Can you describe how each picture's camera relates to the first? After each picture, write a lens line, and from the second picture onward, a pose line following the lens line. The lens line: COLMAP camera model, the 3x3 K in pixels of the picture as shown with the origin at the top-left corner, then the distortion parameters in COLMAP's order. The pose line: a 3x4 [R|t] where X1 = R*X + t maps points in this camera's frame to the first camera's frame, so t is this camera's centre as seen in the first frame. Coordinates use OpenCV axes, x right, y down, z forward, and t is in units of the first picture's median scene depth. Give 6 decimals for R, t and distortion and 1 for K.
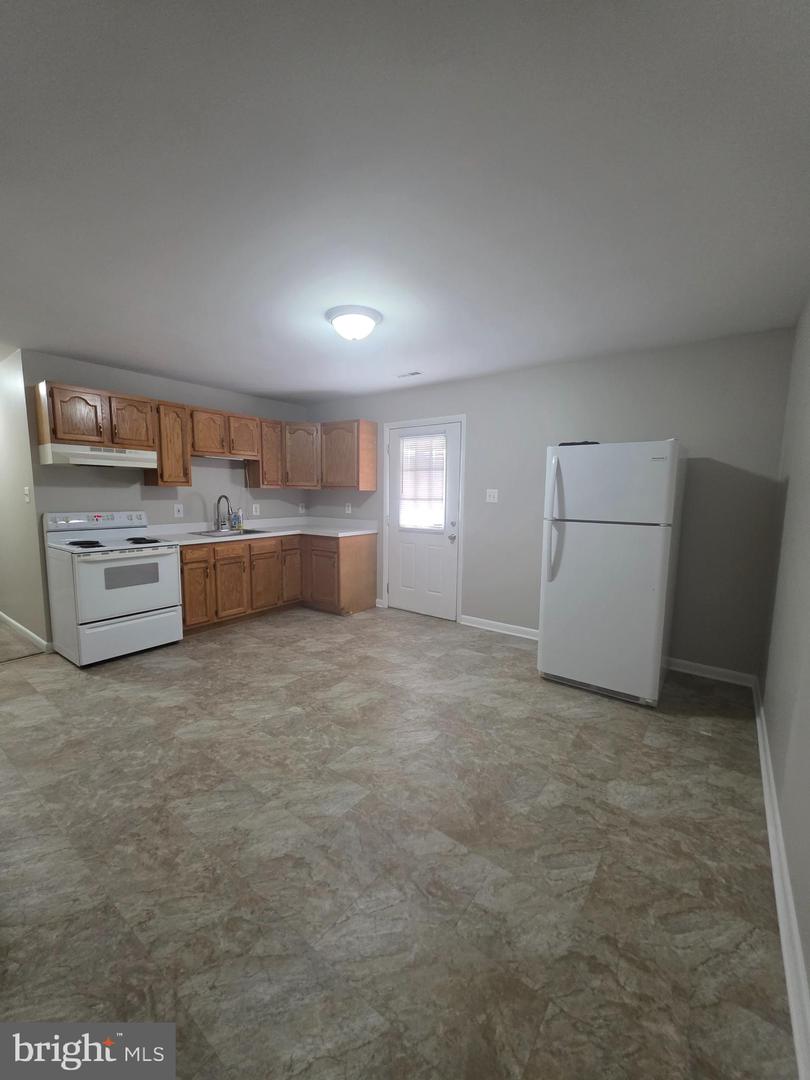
lens RADIAL K [[433.0, 0, 410.8], [0, 433.0, 544.3], [0, 0, 1]] dist [0.000980, 0.000408]
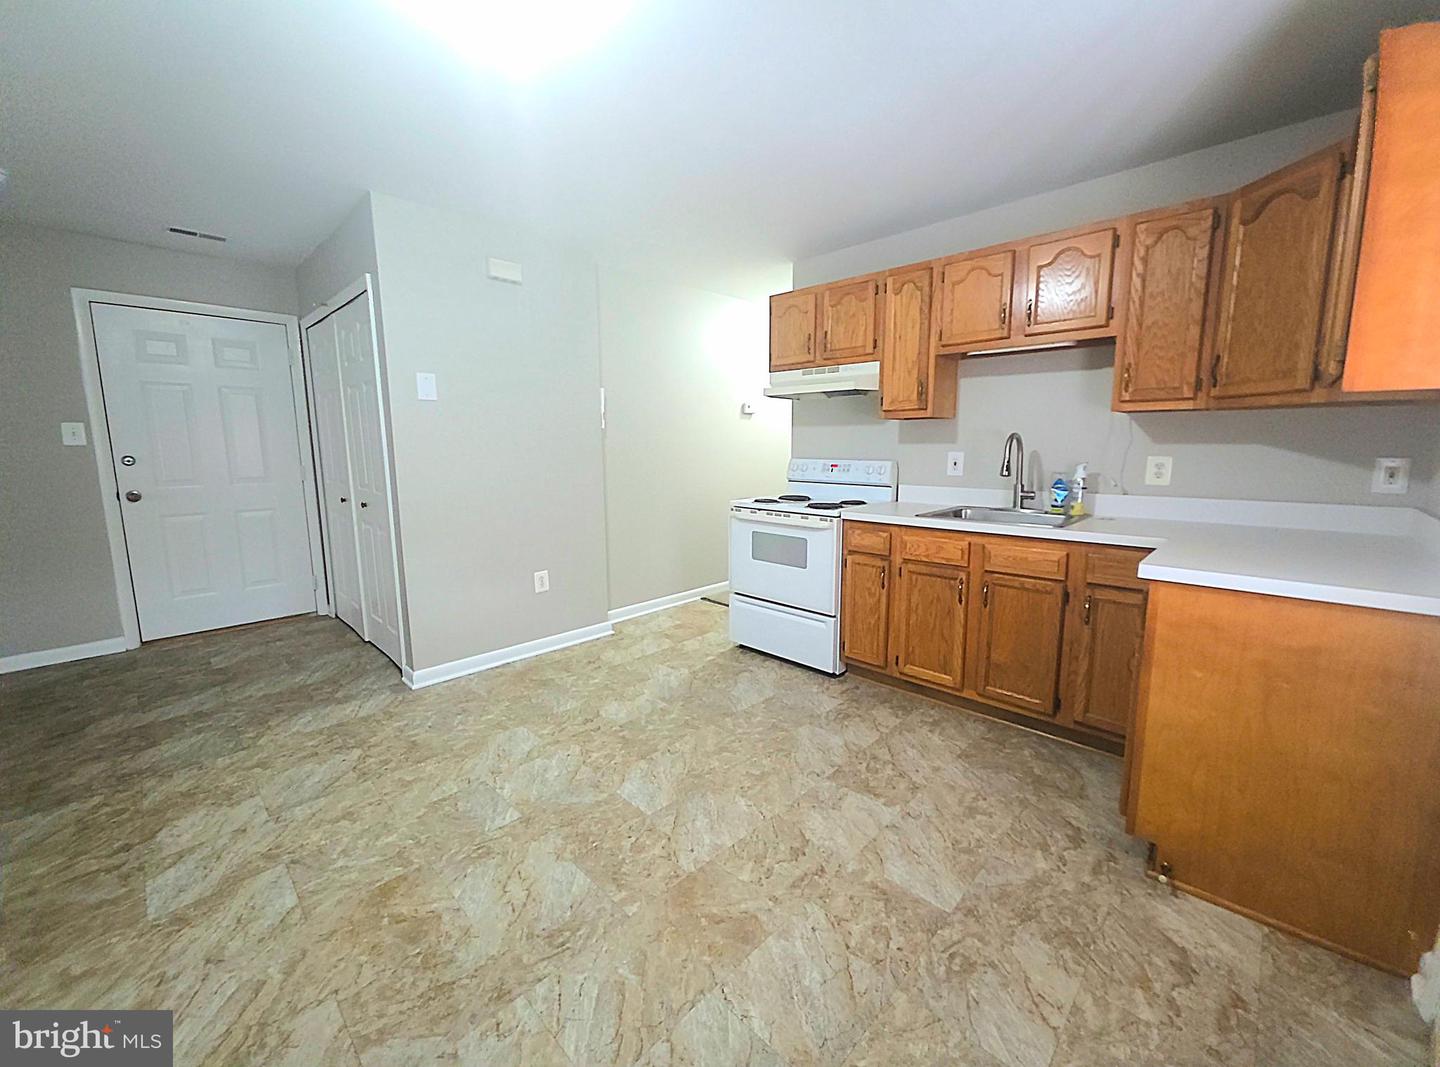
lens RADIAL K [[567.2, 0, 719.0], [0, 567.2, 528.8], [0, 0, 1]] dist [0.003256, -0.006187]
pose [[-0.140114, 0.136427, -0.980691, 0.240990], [-0.115906, 0.981392, 0.153085, -0.080844], [0.983328, 0.135117, -0.121694, 0.907809]]
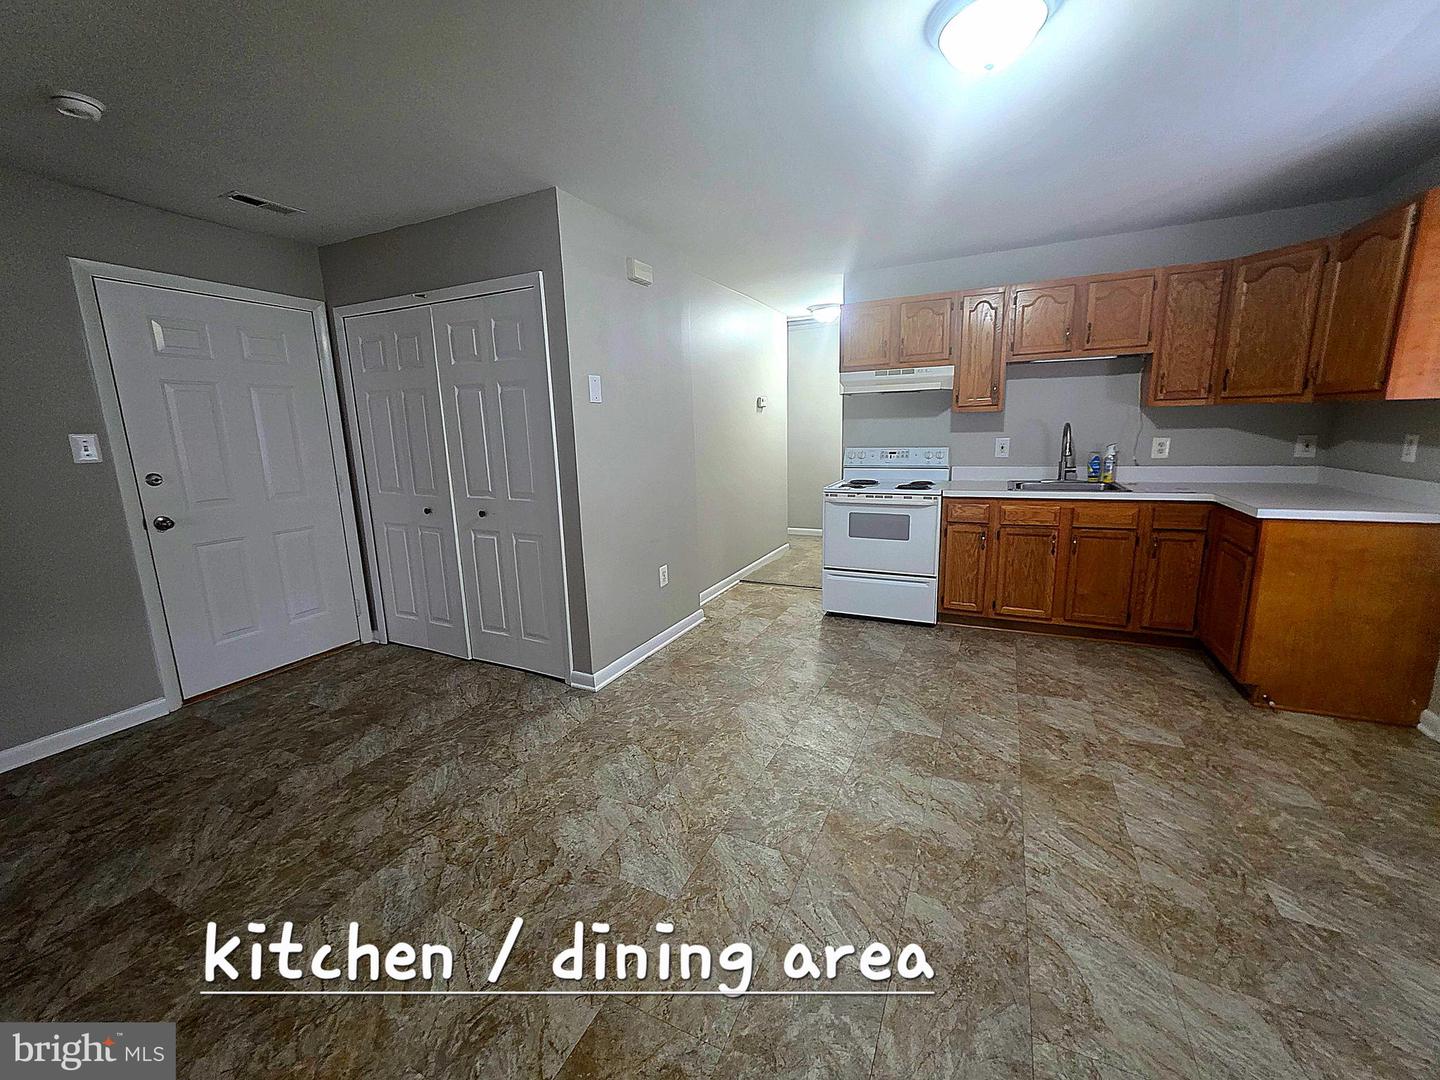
lens RADIAL K [[574.9, 0, 720.0], [0, 574.9, 540.0], [0, 0, 1]] dist [0.001337, 0.000509]
pose [[0.178648, 0.174998, -0.968225, 0.329257], [-0.086633, 0.983032, 0.161689, -0.047376], [0.980092, 0.054995, 0.190778, 0.445438]]
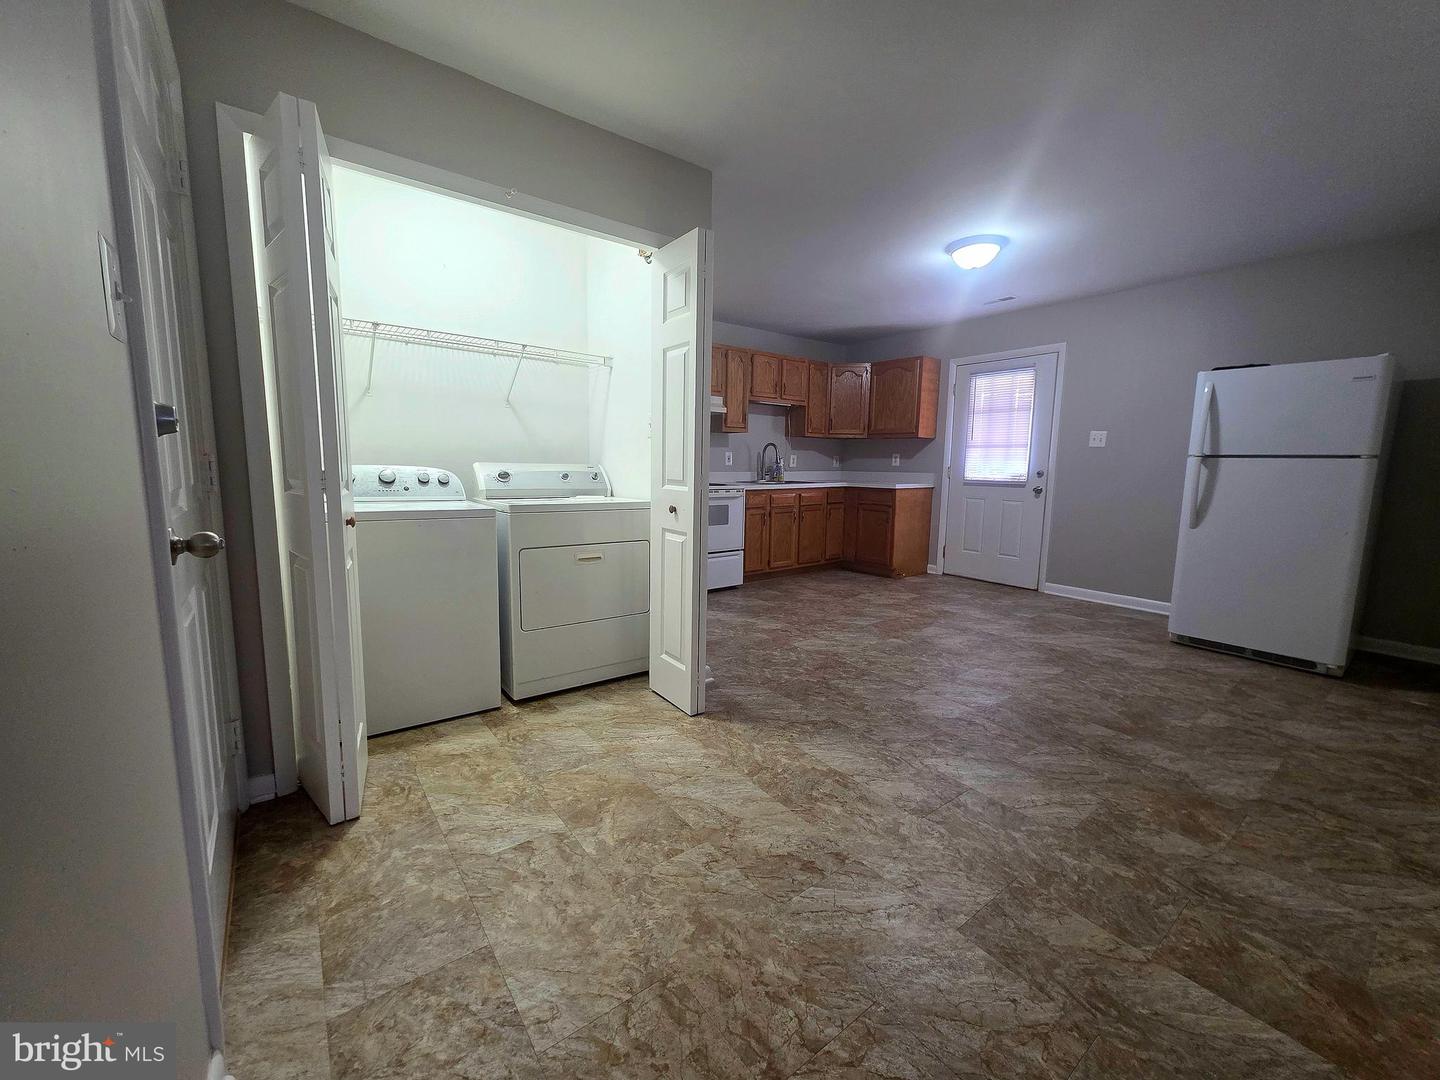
lens RADIAL K [[577.4, 0, 724.9], [0, 577.4, 539.3], [0, 0, 1]] dist [0.000980, 0.000408]
pose [[0.960634, 0.037676, -0.275252, -0.201583], [-0.034937, 0.999279, 0.014848, 0.096112], [0.275613, -0.004647, 0.961257, -0.287408]]
